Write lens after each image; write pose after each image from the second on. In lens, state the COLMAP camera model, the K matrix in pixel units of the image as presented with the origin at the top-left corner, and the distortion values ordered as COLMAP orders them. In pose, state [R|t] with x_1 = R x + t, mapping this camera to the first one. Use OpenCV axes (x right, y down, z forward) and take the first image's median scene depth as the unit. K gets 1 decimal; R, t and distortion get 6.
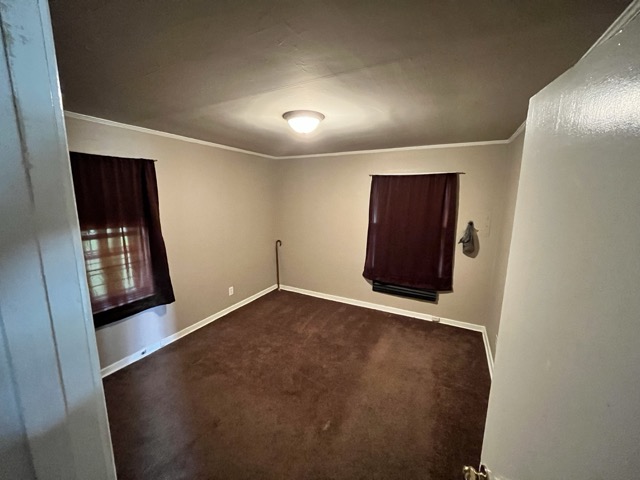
lens RADIAL K [[258.8, 0, 319.6], [0, 258.8, 238.1], [0, 0, 1]] dist [-0.002057, -0.000355]
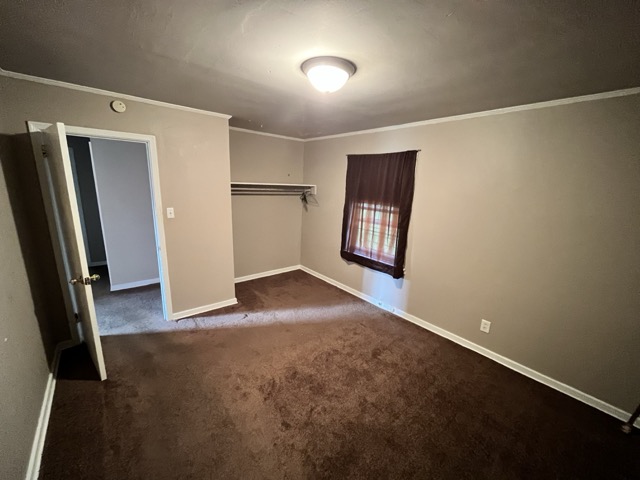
lens RADIAL K [[258.8, 0, 319.6], [0, 258.8, 238.1], [0, 0, 1]] dist [-0.002057, -0.000355]
pose [[-0.378202, 0.189480, -0.906124, 0.590198], [-0.181884, 0.944540, 0.273429, -0.181355], [0.907679, 0.268221, -0.322763, 1.113841]]
